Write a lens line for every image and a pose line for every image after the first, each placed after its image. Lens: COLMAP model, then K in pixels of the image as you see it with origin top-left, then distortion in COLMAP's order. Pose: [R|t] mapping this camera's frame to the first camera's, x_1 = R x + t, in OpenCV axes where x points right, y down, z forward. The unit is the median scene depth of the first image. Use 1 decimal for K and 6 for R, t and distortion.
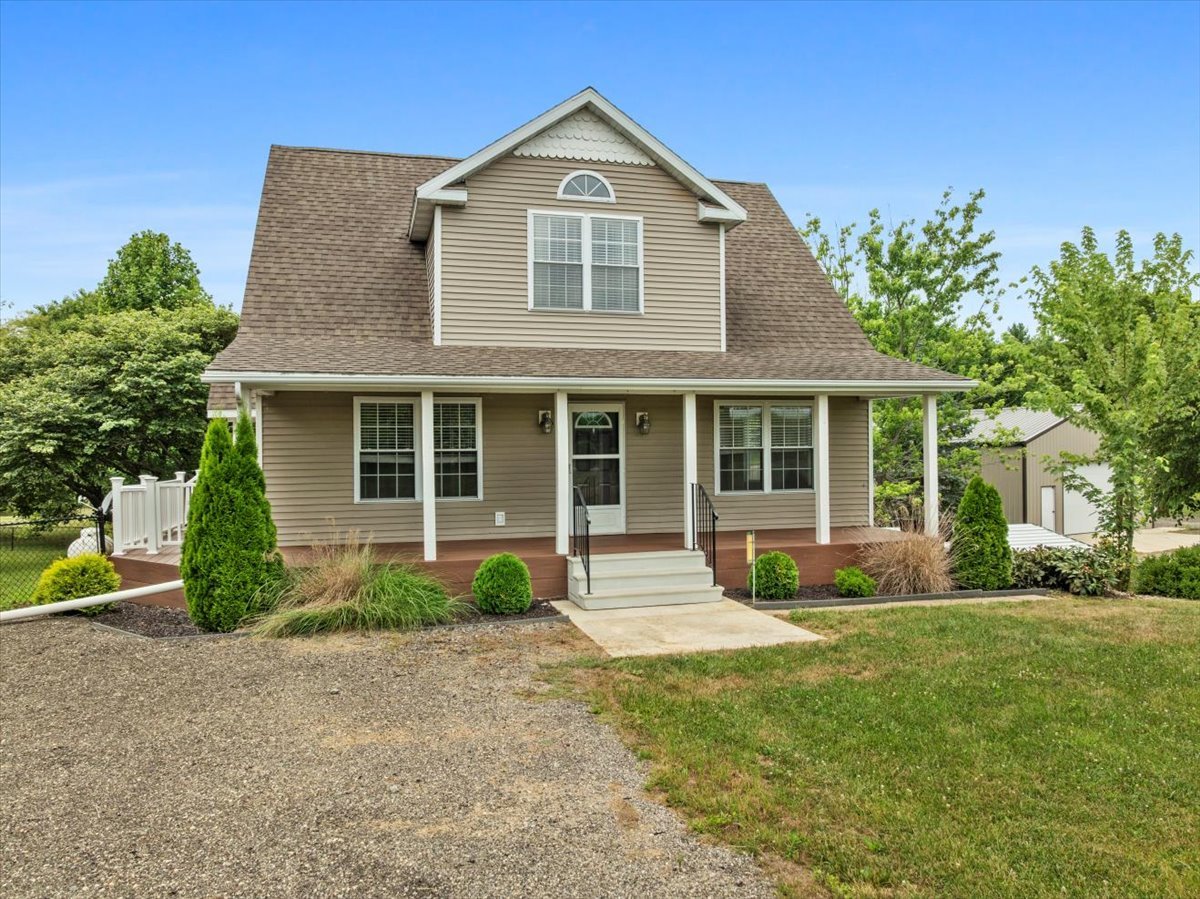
lens RADIAL K [[840.0, 0, 599.5], [0, 840.0, 448.3], [0, 0, 1]] dist [0.008182, 0.000810]
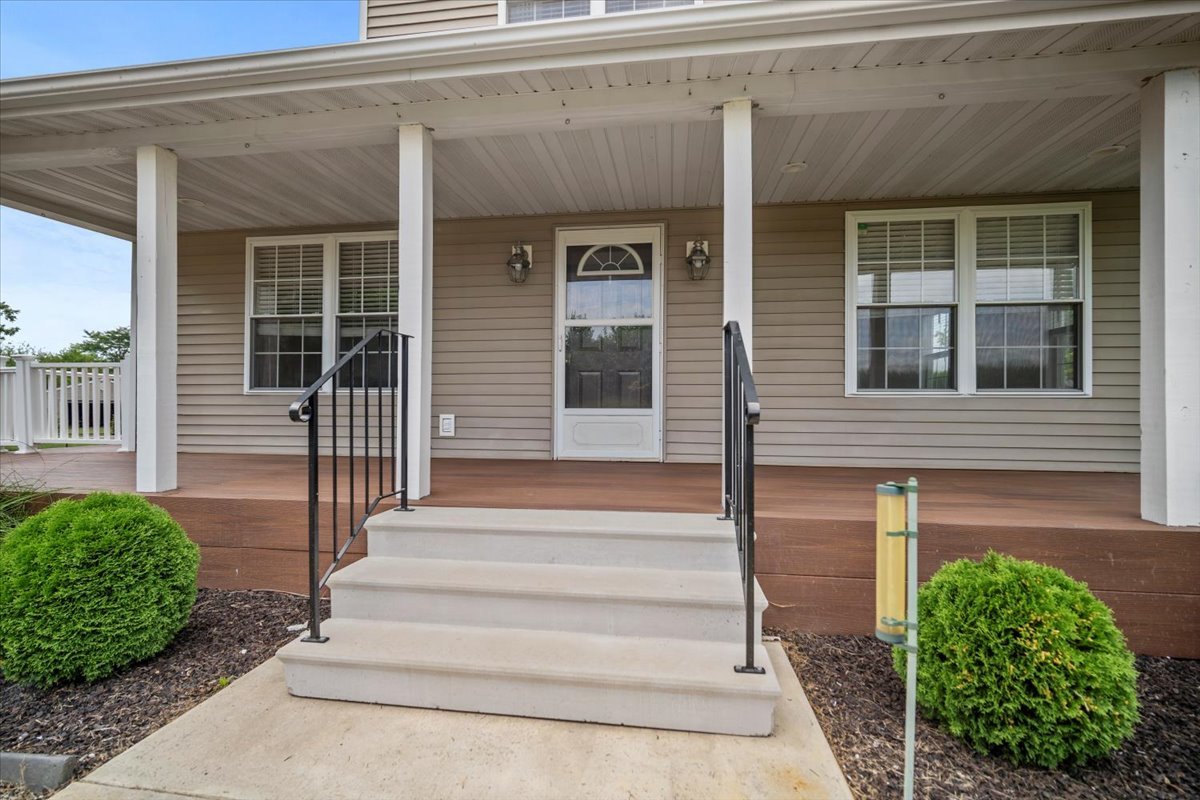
lens RADIAL K [[524.5, 0, 604.6], [0, 524.5, 397.8], [0, 0, 1]] dist [0.000622, -0.000053]
pose [[0.923300, 0.007912, -0.383997, 0.131713], [-0.011007, 0.999922, -0.005863, 0.064195], [0.383921, 0.009640, 0.923316, 0.686801]]
